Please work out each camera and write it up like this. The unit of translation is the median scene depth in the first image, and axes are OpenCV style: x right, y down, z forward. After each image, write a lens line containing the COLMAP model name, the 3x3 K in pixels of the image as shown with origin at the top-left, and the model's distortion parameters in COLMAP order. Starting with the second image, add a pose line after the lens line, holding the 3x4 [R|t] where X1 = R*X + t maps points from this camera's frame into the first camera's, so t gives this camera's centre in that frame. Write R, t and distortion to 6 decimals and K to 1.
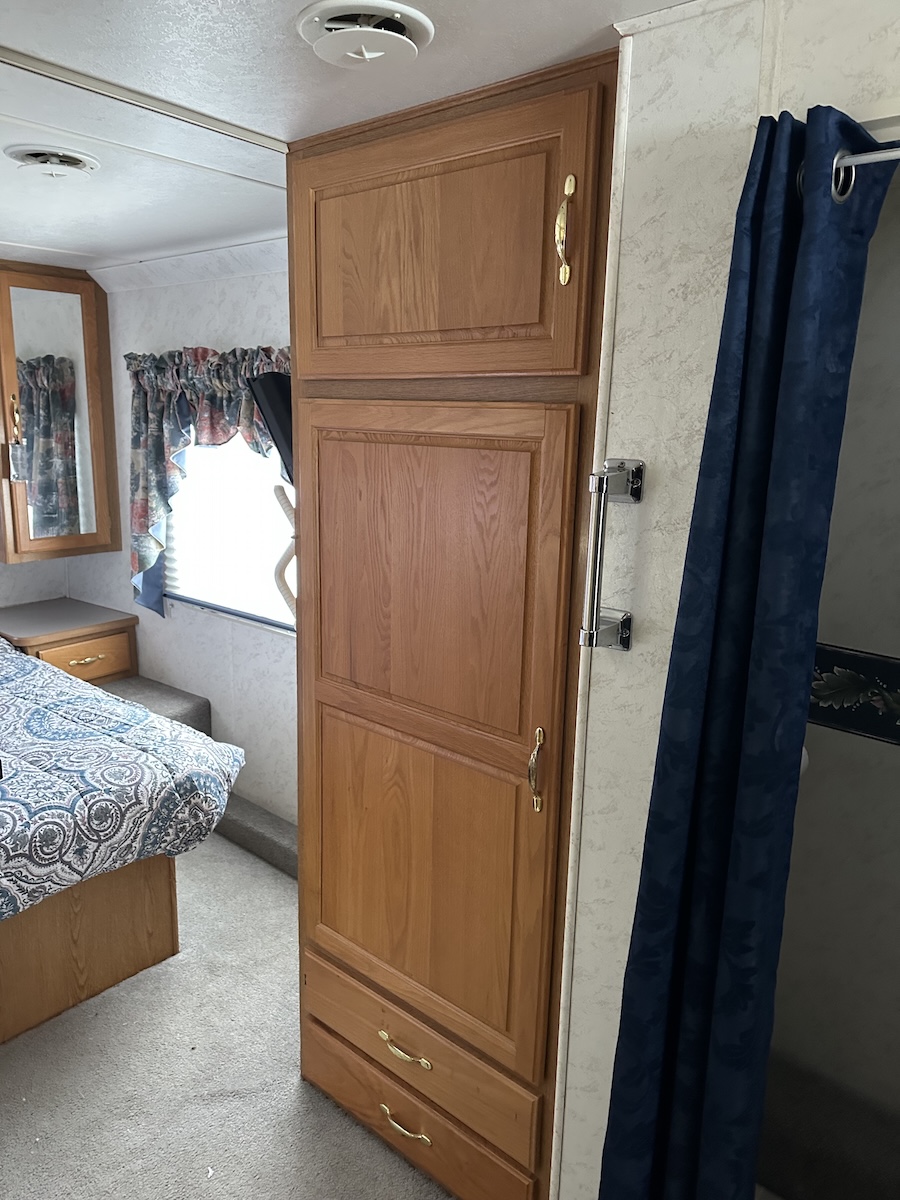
lens RADIAL K [[839.7, 0, 451.5], [0, 839.7, 595.6], [0, 0, 1]] dist [0.017492, -0.012627]
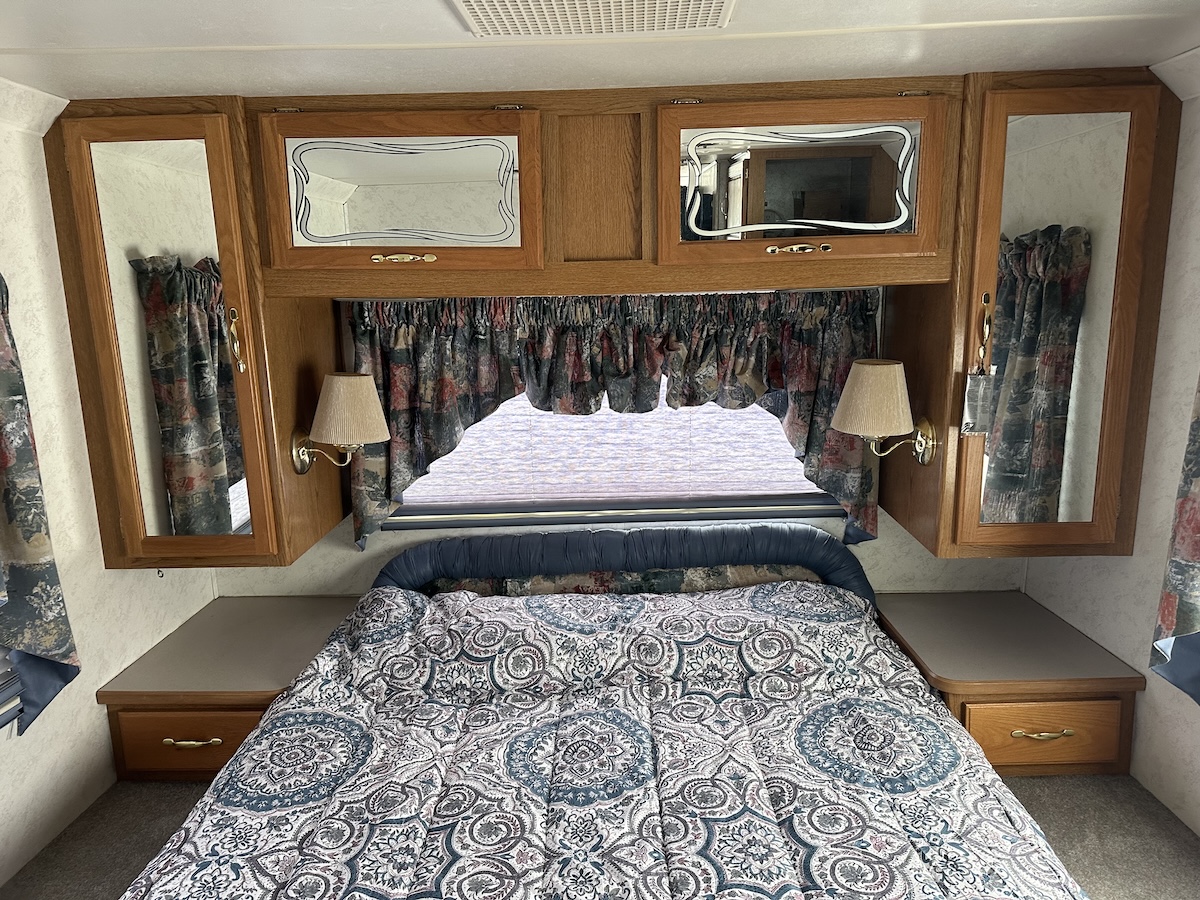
lens RADIAL K [[839.7, 0, 604.1], [0, 839.7, 449.3], [0, 0, 1]] dist [0.017492, -0.012627]
pose [[0.629213, 0.112958, -0.768980, -0.187149], [-0.130230, 0.990718, 0.038970, -0.101873], [0.766245, 0.075624, 0.638083, 0.358894]]
